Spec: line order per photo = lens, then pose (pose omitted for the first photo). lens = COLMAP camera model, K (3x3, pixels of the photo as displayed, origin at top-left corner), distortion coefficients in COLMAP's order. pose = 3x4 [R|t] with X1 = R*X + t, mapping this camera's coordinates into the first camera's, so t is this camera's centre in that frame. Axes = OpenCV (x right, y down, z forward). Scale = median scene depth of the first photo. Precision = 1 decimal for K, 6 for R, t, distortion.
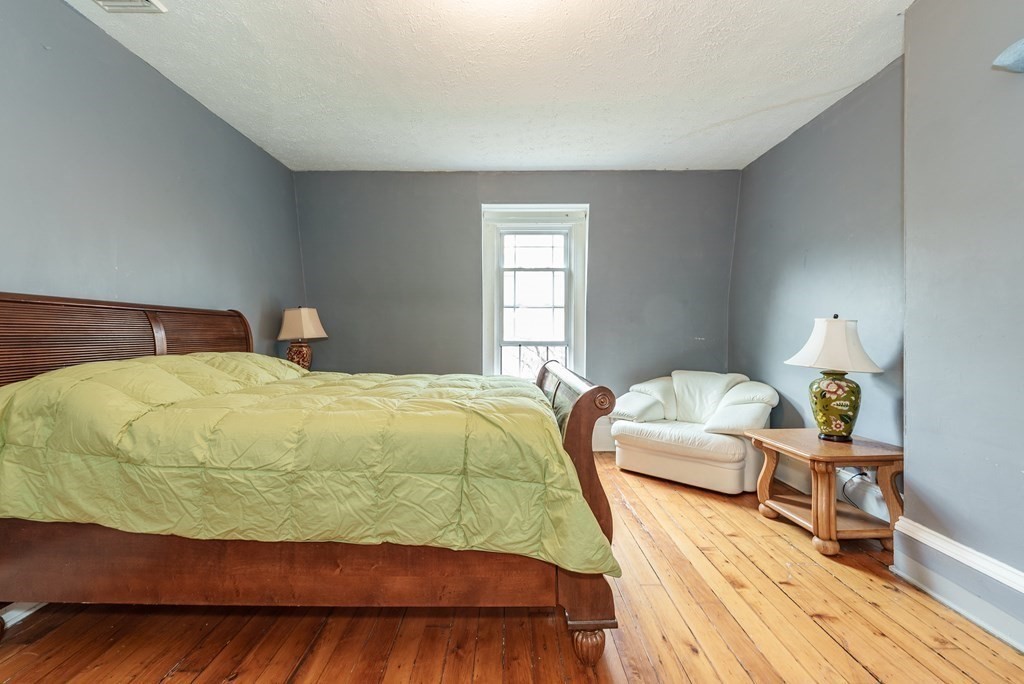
lens RADIAL K [[418.9, 0, 510.9], [0, 418.9, 337.9], [0, 0, 1]] dist [0.000377, -0.001233]
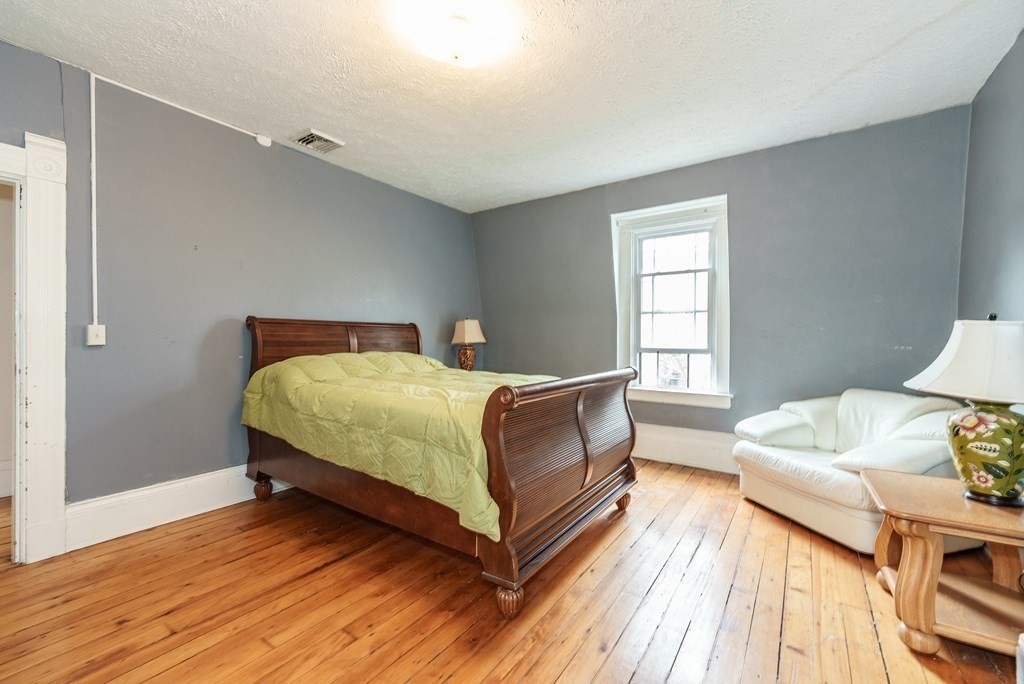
lens RADIAL K [[418.9, 0, 503.9], [0, 418.9, 340.8], [0, 0, 1]] dist [0.000377, -0.001233]
pose [[0.821614, 0.005128, -0.570021, 0.469493], [-0.008022, 0.999965, -0.002567, -0.005146], [0.569987, 0.006682, 0.821626, 0.001883]]
